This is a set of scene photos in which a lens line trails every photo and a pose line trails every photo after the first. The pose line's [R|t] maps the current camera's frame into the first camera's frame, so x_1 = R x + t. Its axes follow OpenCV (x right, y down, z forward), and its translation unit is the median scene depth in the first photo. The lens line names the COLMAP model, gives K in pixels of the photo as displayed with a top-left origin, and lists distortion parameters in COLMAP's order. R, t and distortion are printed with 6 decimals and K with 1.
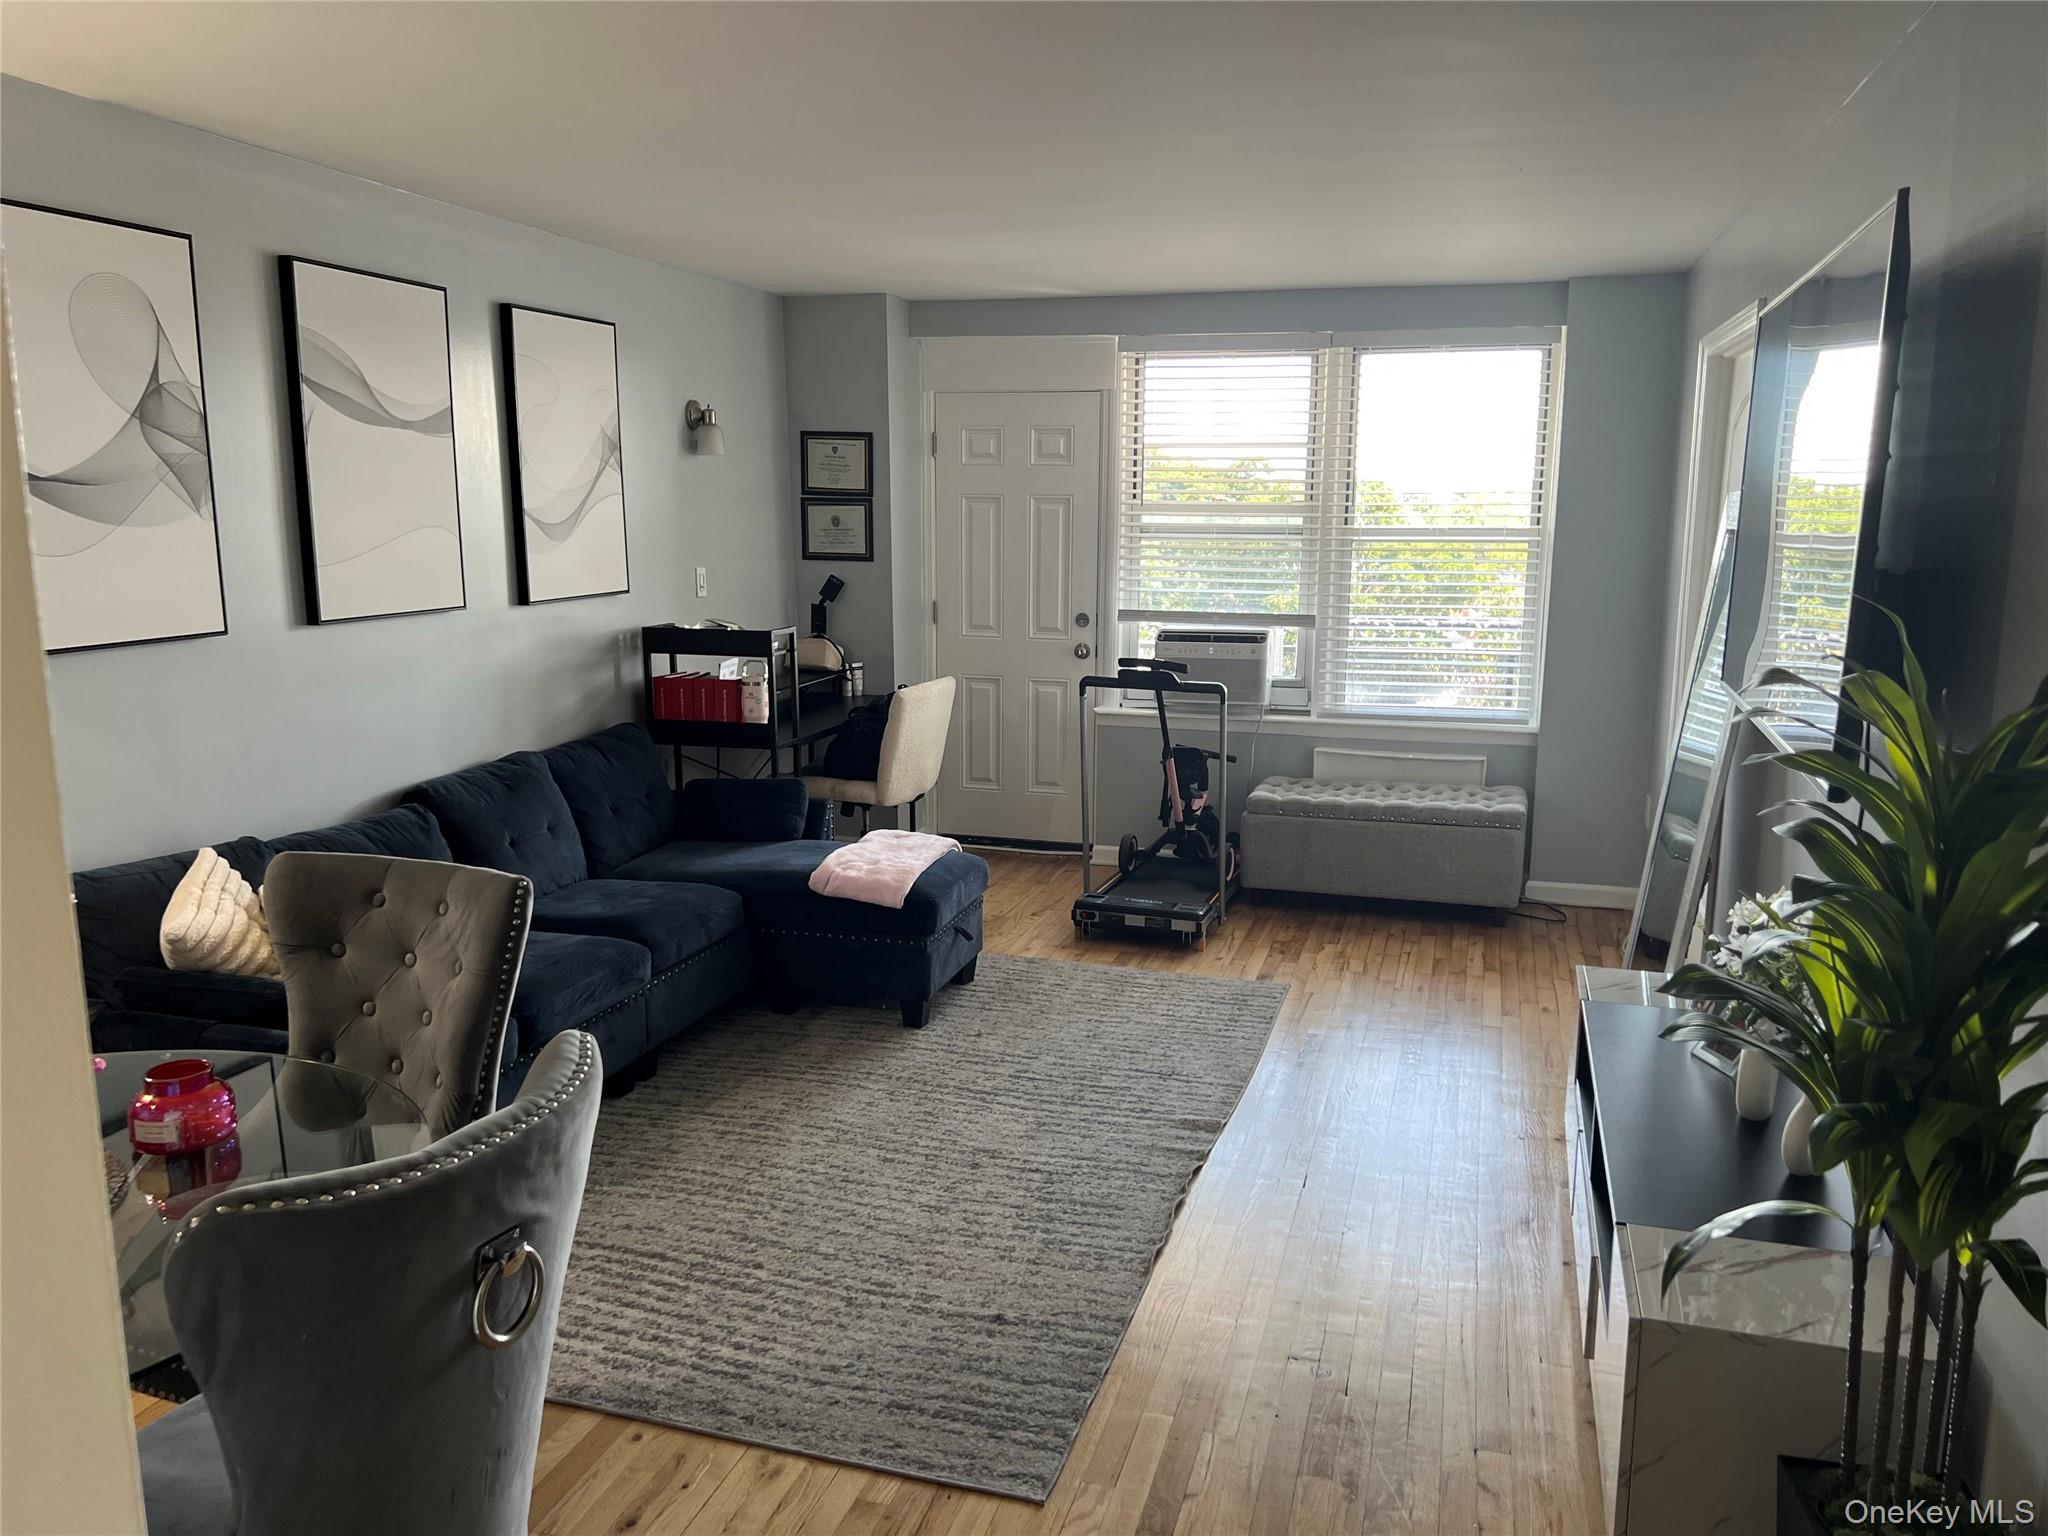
lens RADIAL K [[1551.1, 0, 1035.7], [0, 1551.1, 771.9], [0, 0, 1]] dist [0.028980, -0.043353]
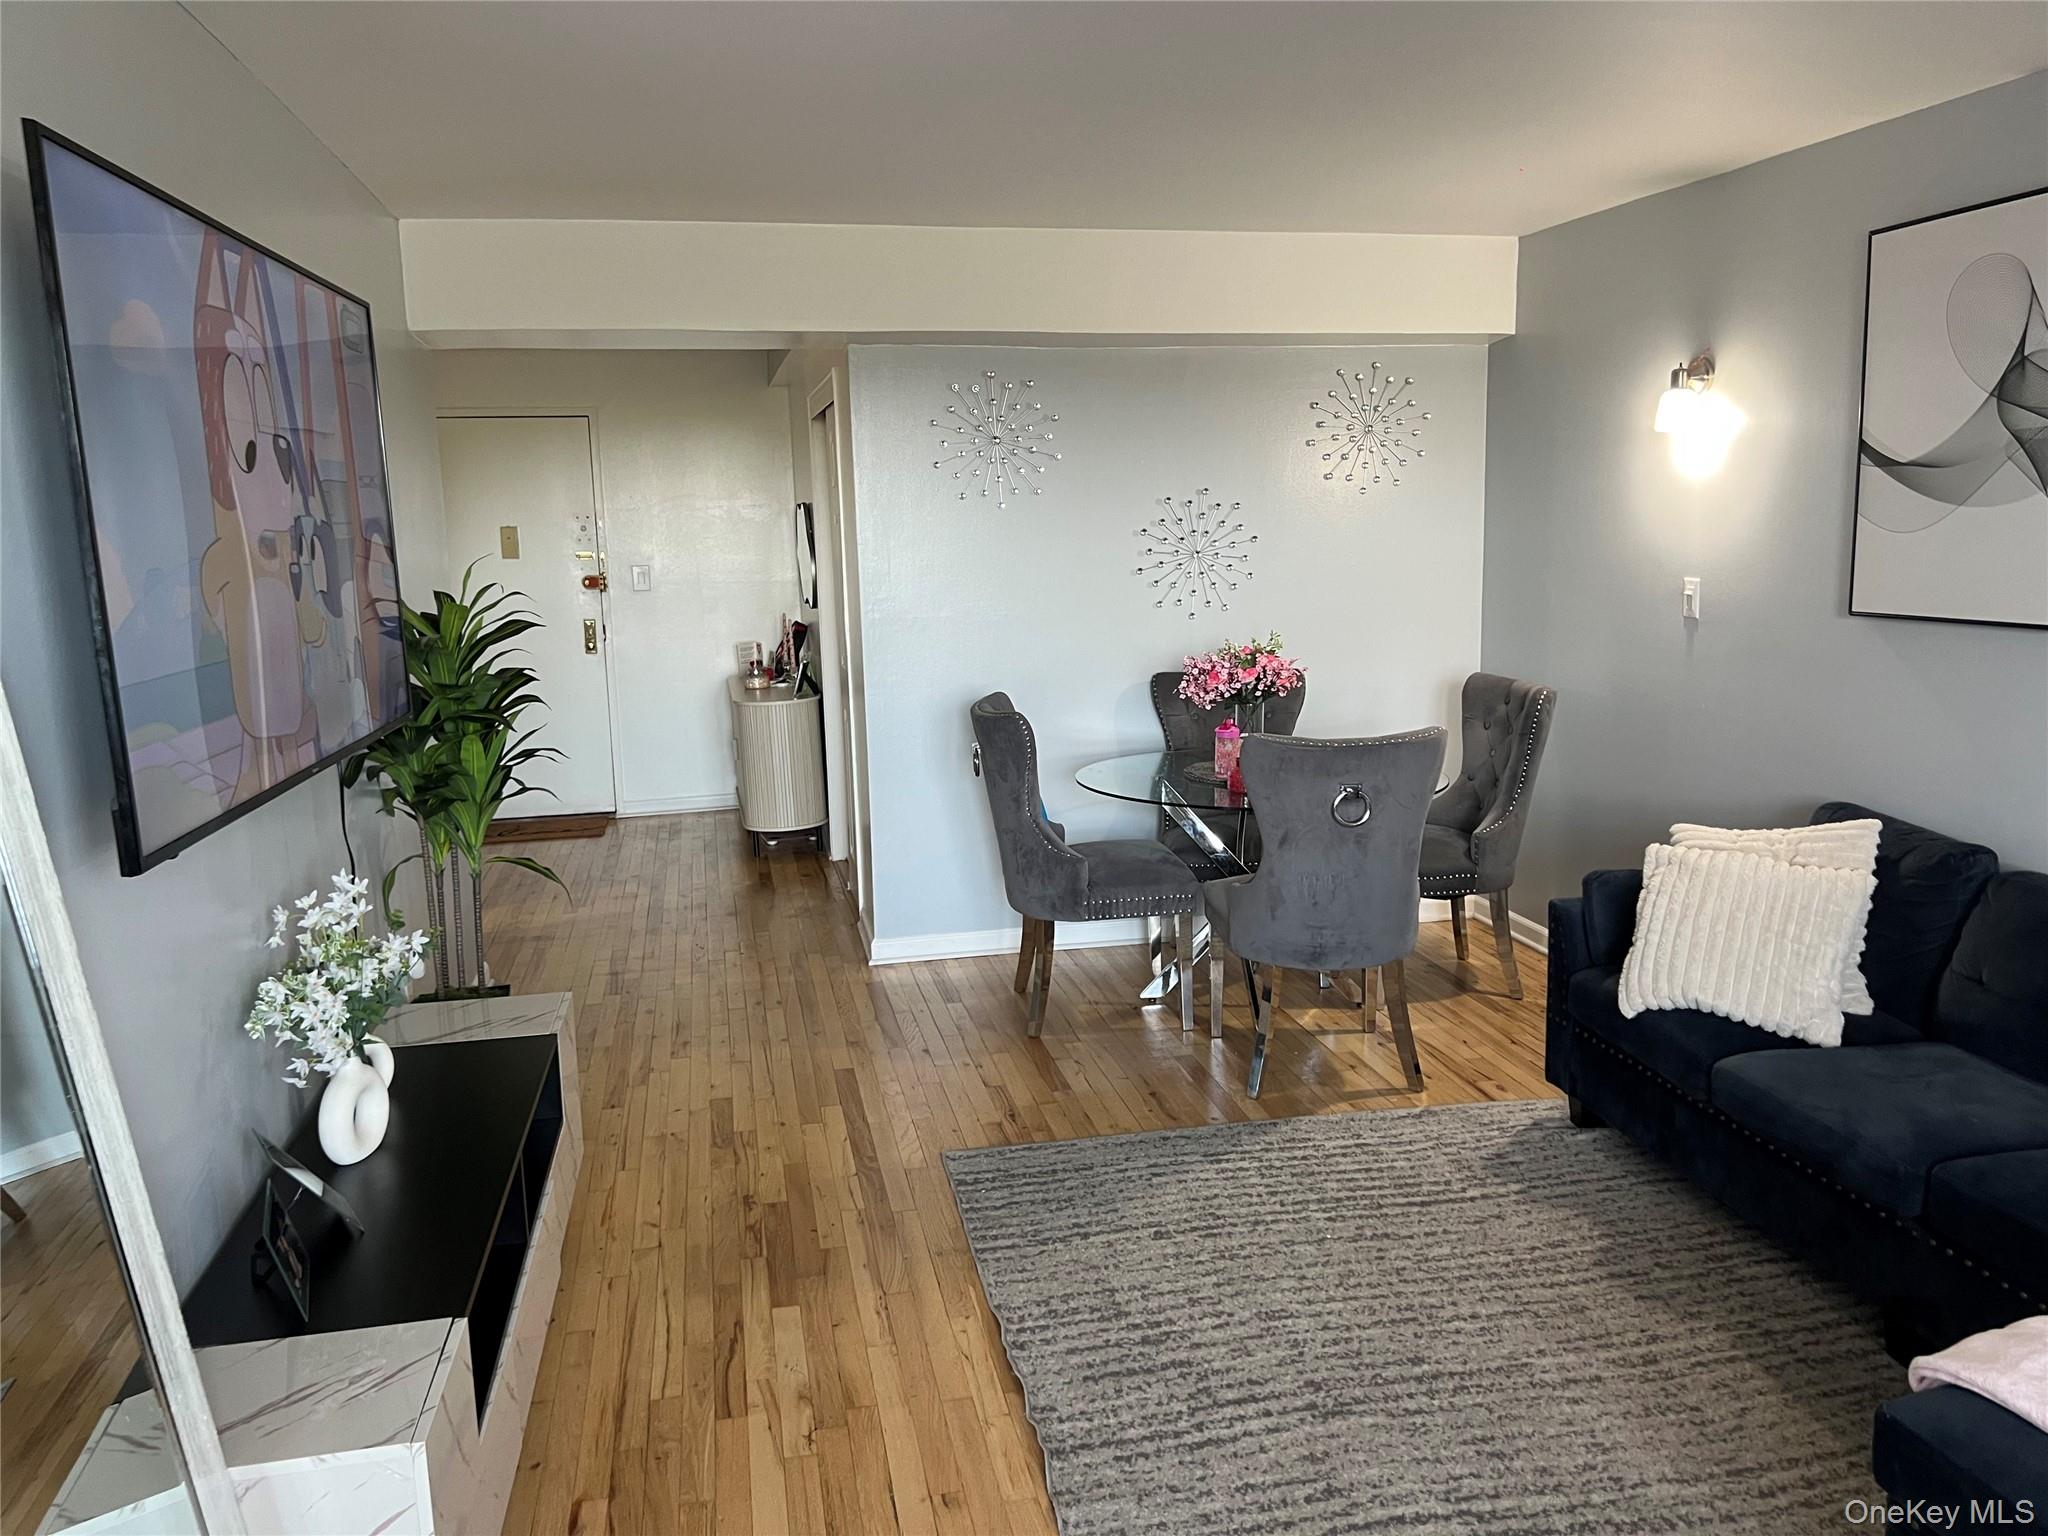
lens RADIAL K [[1551.1, 0, 1035.7], [0, 1551.1, 771.9], [0, 0, 1]] dist [0.028980, -0.043353]
pose [[-0.887307, 0.088800, -0.452550, 0.441007], [-0.062907, 0.948811, 0.309516, -0.277473], [0.456870, 0.303104, -0.836300, 1.673616]]
